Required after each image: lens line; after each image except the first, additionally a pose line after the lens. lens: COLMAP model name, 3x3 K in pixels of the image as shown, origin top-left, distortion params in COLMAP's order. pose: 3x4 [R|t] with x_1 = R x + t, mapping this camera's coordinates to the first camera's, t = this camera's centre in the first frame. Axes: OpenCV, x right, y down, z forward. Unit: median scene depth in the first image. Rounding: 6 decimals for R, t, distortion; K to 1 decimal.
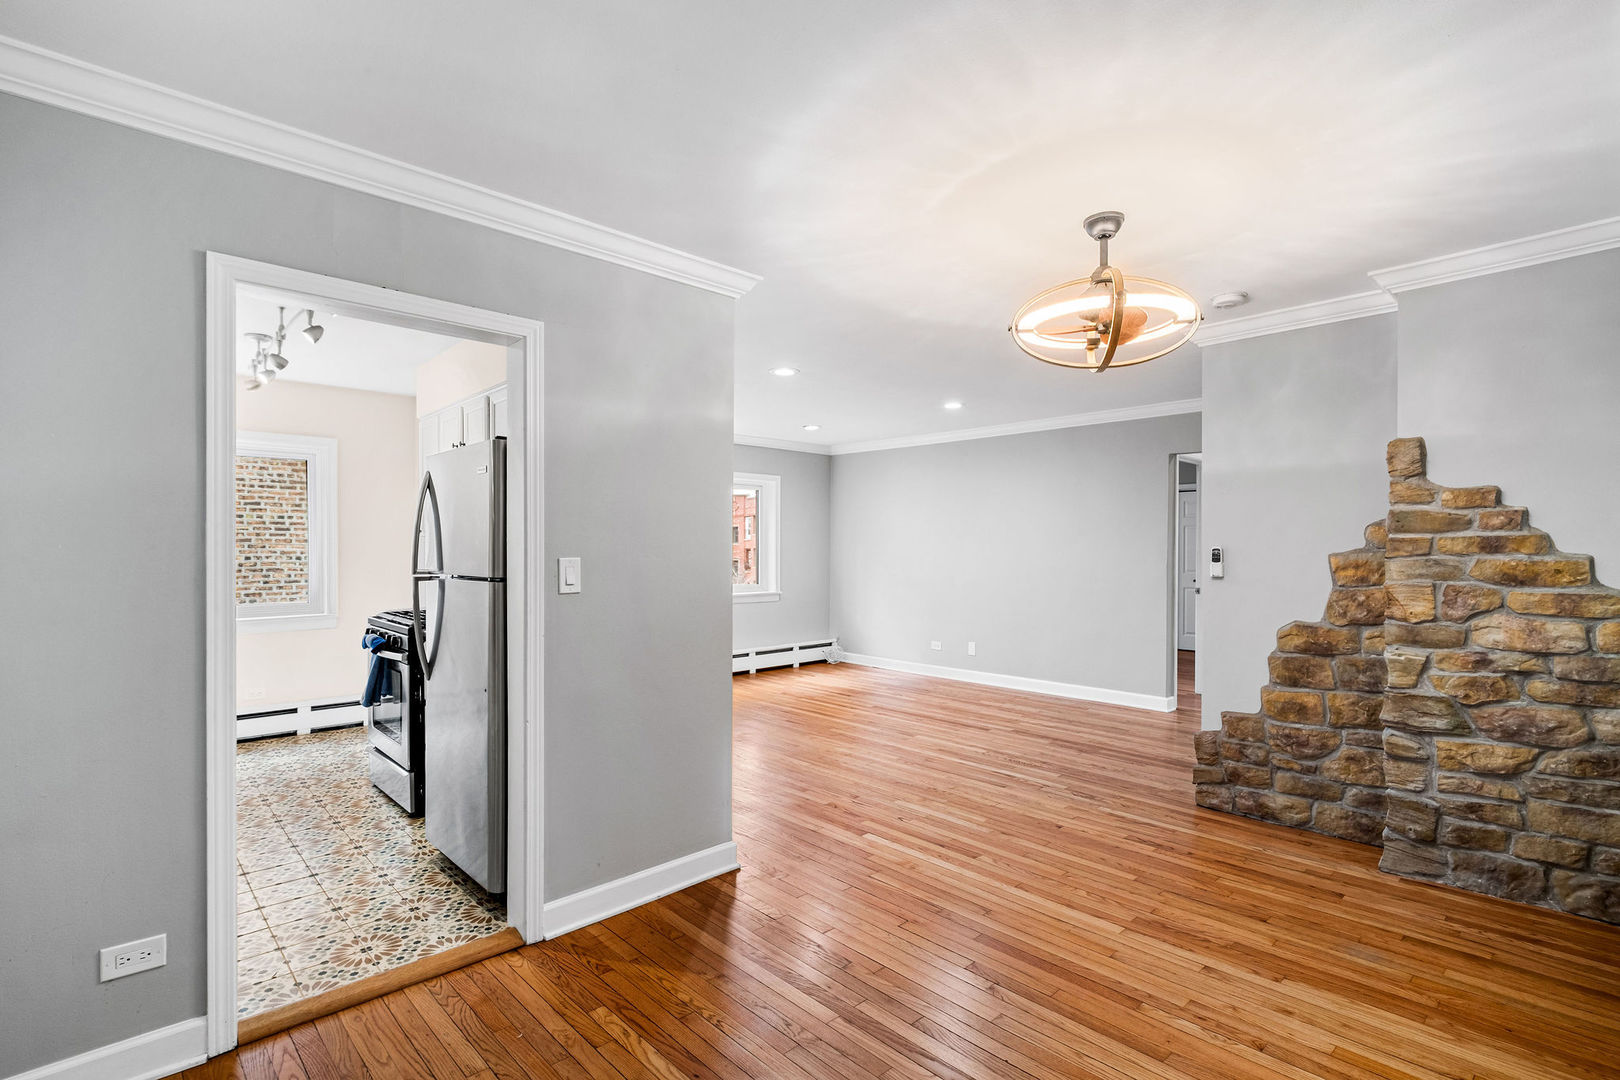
lens RADIAL K [[762.1, 0, 814.0], [0, 762.1, 557.2], [0, 0, 1]] dist [0.000361, -0.000991]
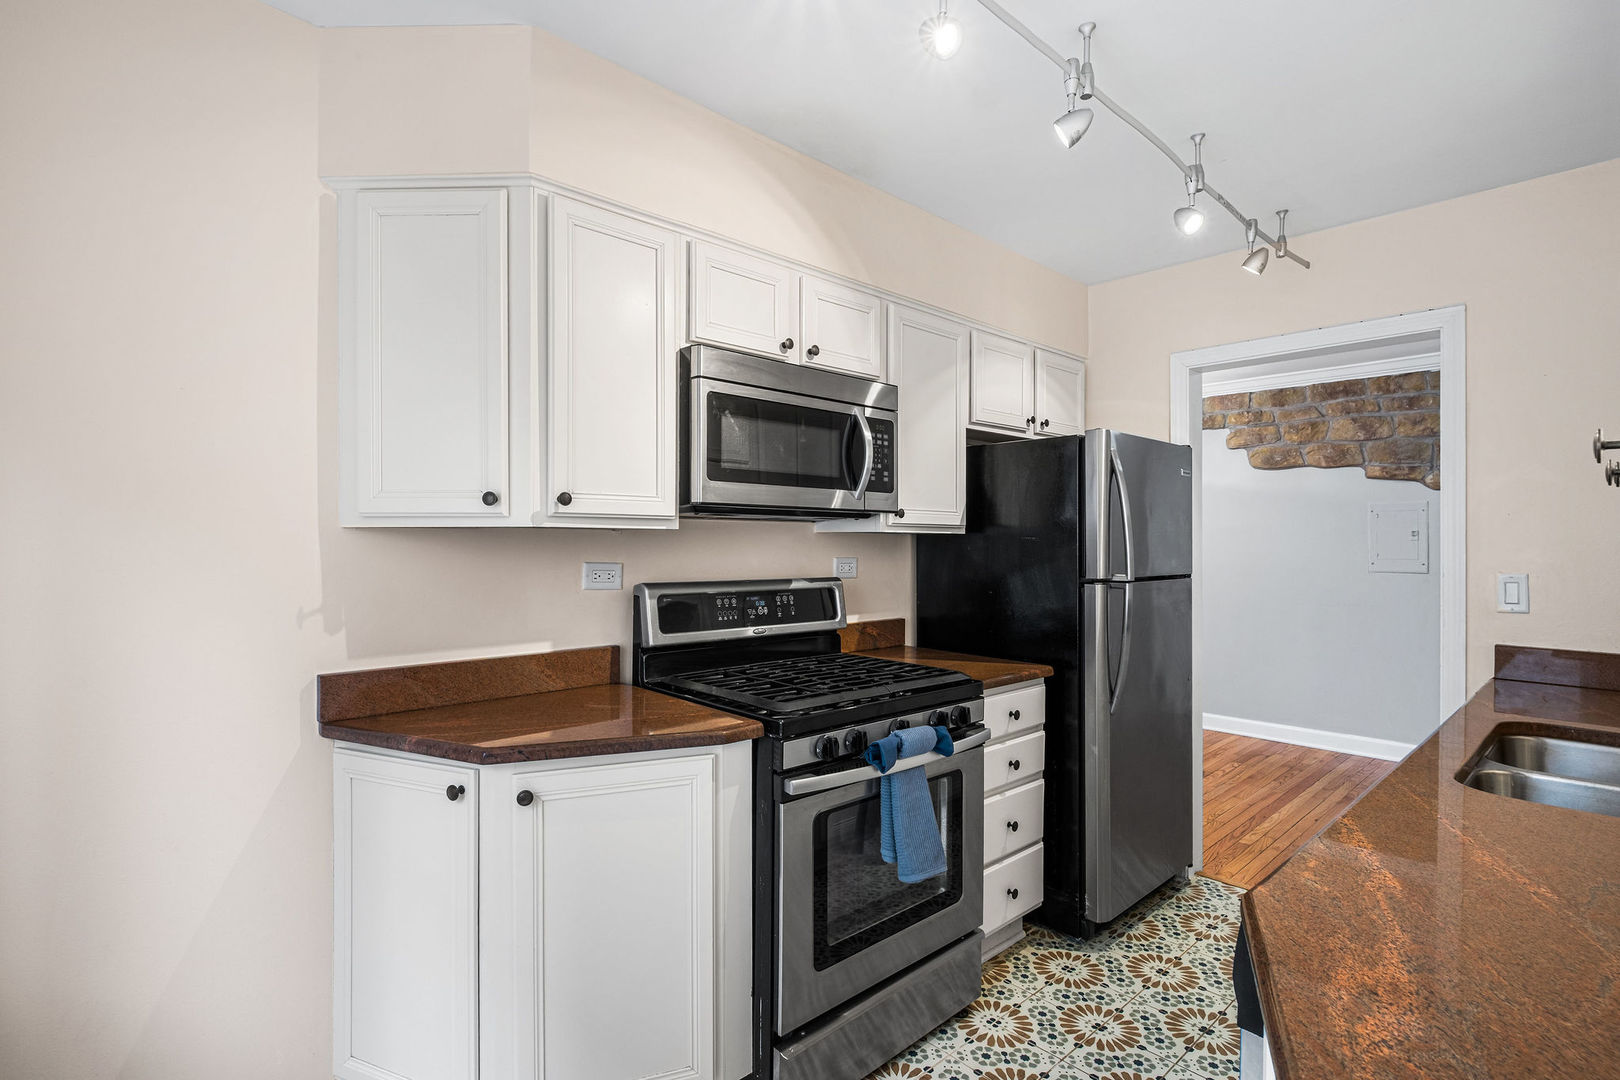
lens RADIAL K [[793.7, 0, 799.3], [0, 793.7, 543.3], [0, 0, 1]] dist [-0.000022, -0.000504]
pose [[0.010634, -0.005165, 0.999930, -0.823447], [0.009148, 0.999945, 0.005068, -0.017412], [-0.999902, 0.009093, 0.010681, 0.809258]]
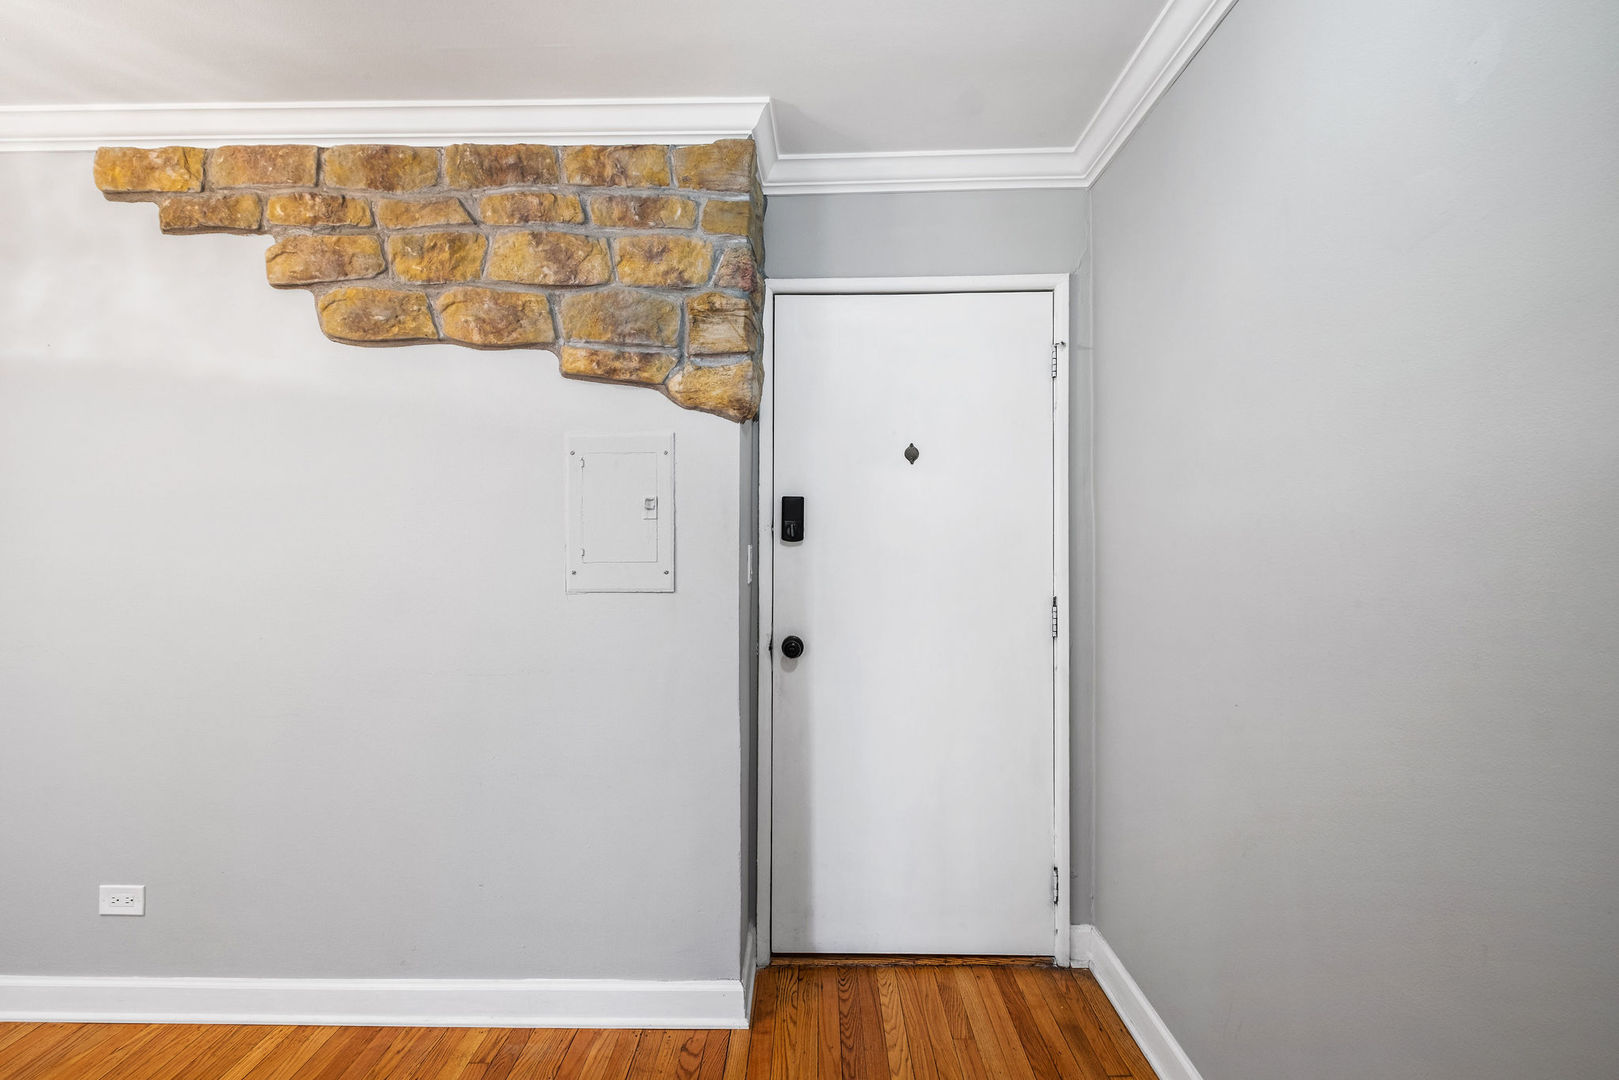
lens RADIAL K [[724.6, 0, 807.8], [0, 724.6, 526.1], [0, 0, 1]] dist [0.000828, -0.000409]
pose [[-0.713746, 0.010299, 0.700329, -0.206928], [0.006944, 0.999947, -0.007628, -0.002404], [-0.700370, -0.000582, -0.713780, 0.308392]]
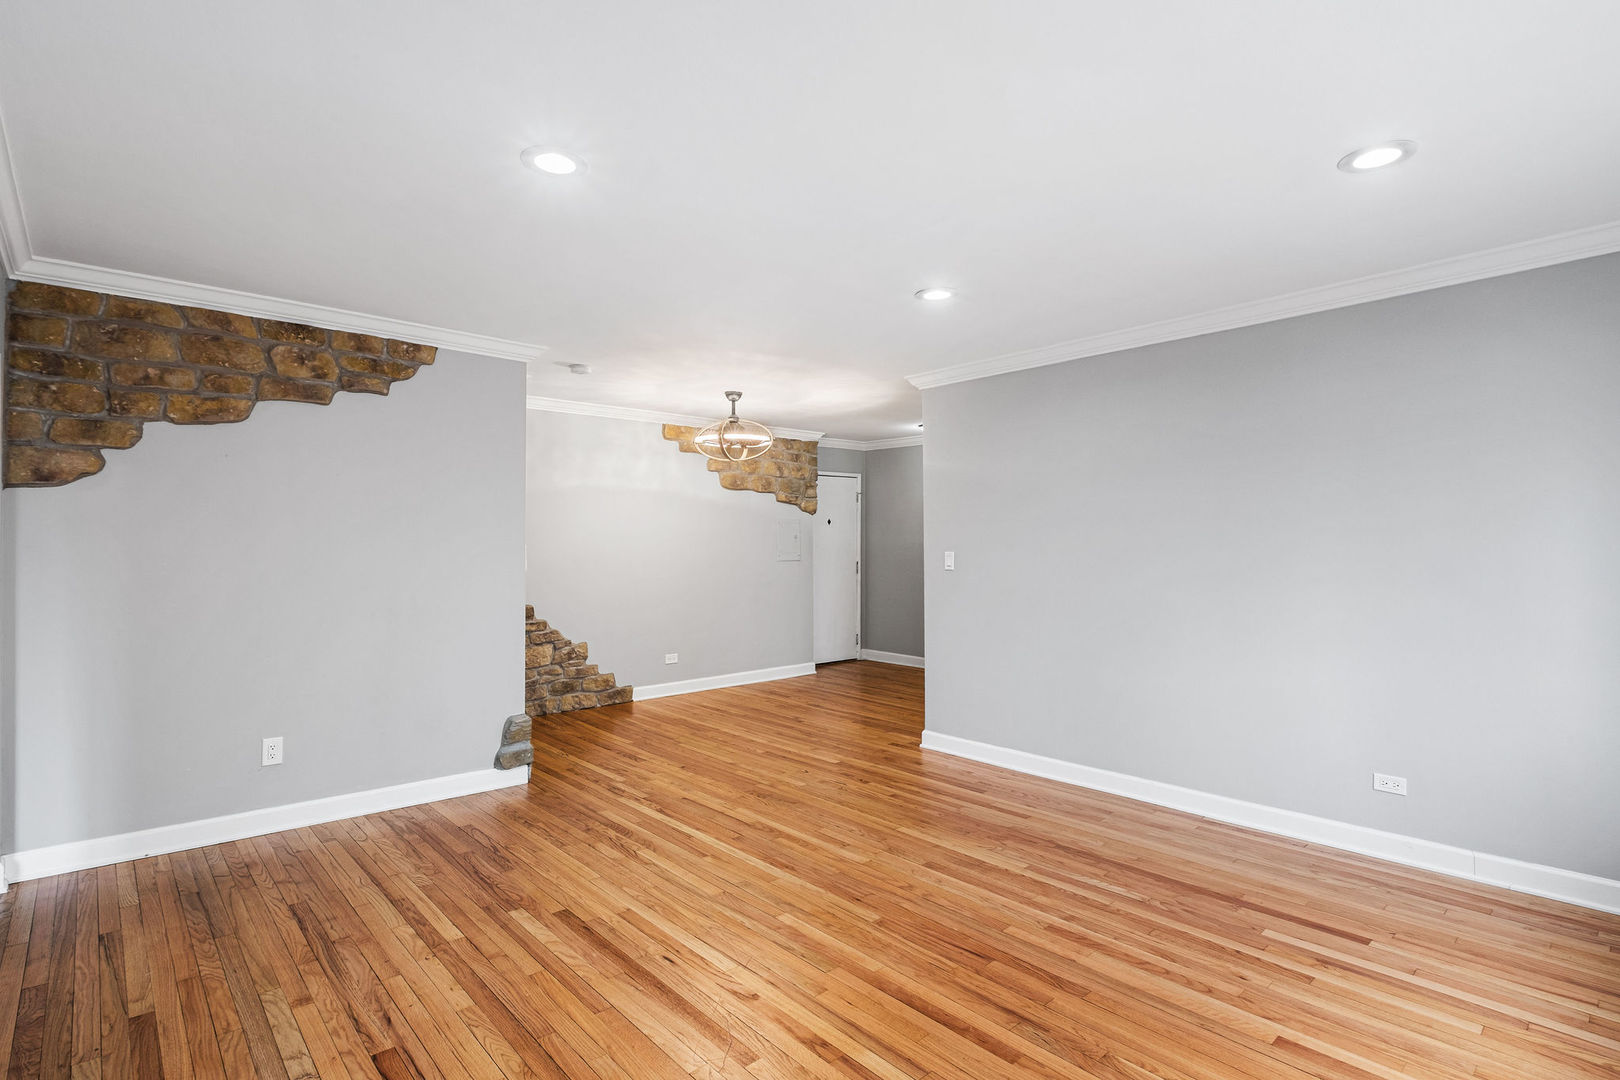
lens RADIAL K [[793.7, 0, 799.3], [0, 793.7, 543.3], [0, 0, 1]] dist [-0.000022, -0.000504]
pose [[-0.999399, -0.000655, 0.034653, 0.059781], [-0.000259, 0.999935, 0.011424, -0.022575], [-0.034659, 0.011408, -0.999334, 1.642833]]
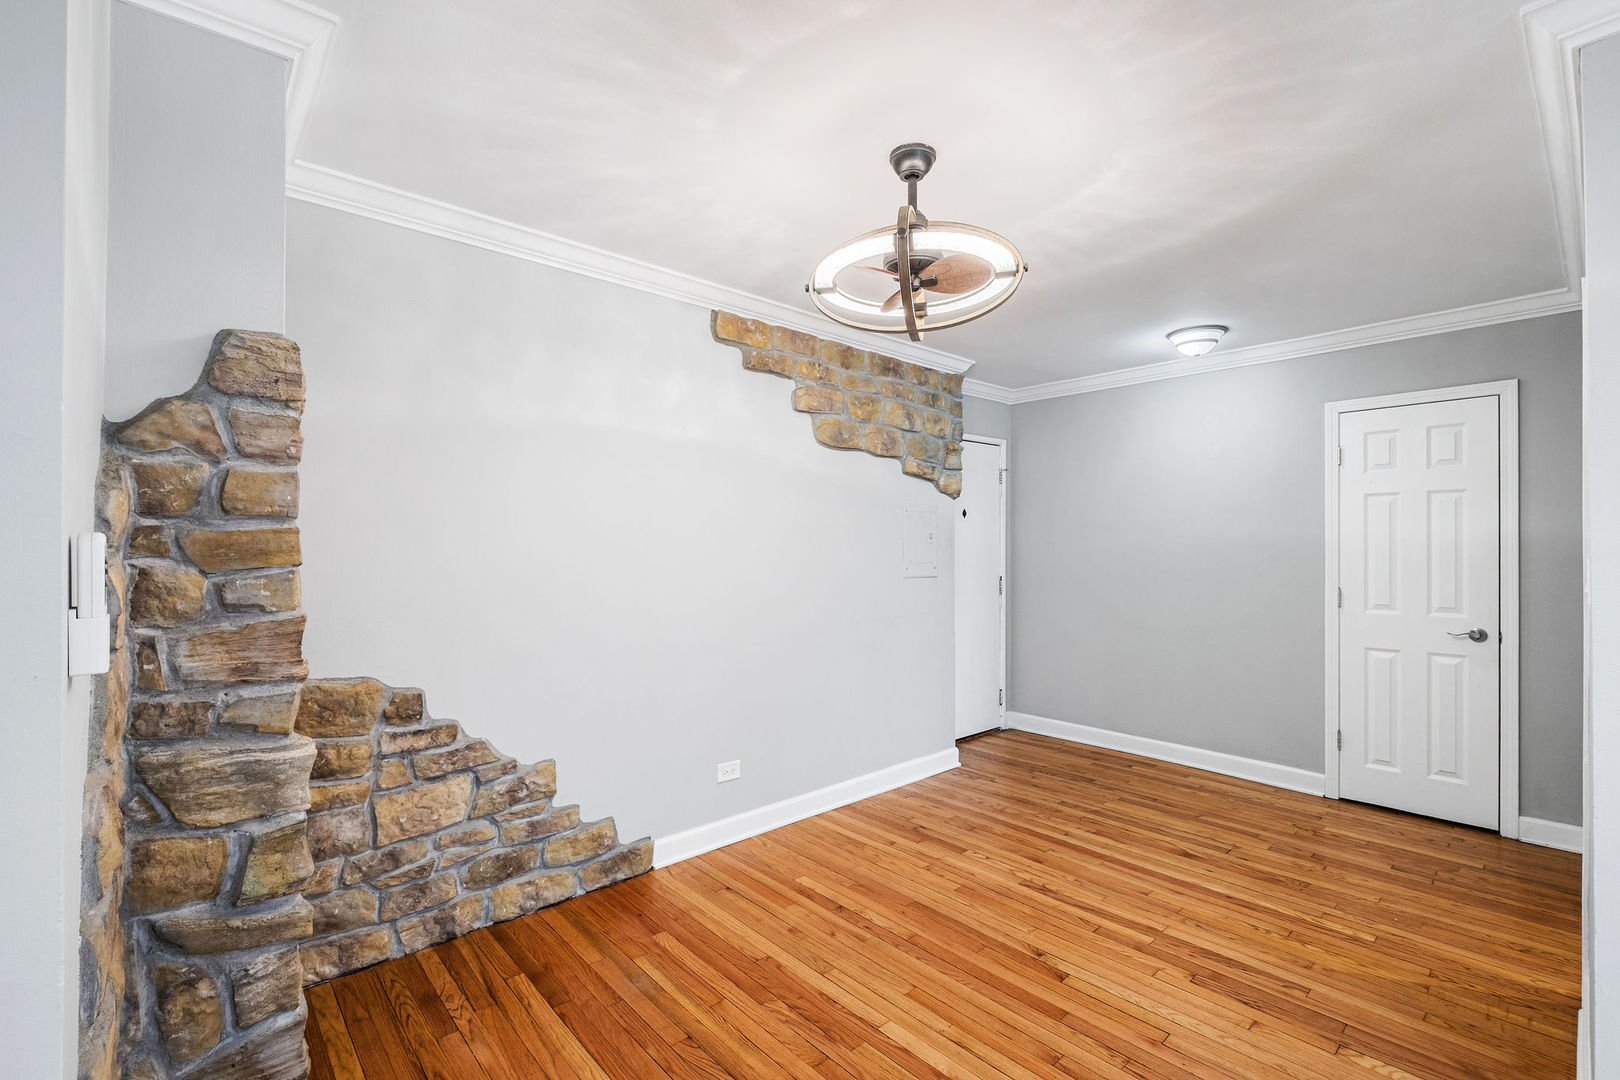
lens RADIAL K [[709.8, 0, 801.6], [0, 709.8, 551.0], [0, 0, 1]] dist [0.012202, -0.010632]
pose [[-0.999539, 0.000832, 0.030361, 0.243802], [0.001137, 0.999949, 0.010052, -0.008552], [-0.030351, 0.010082, -0.999488, 0.908856]]
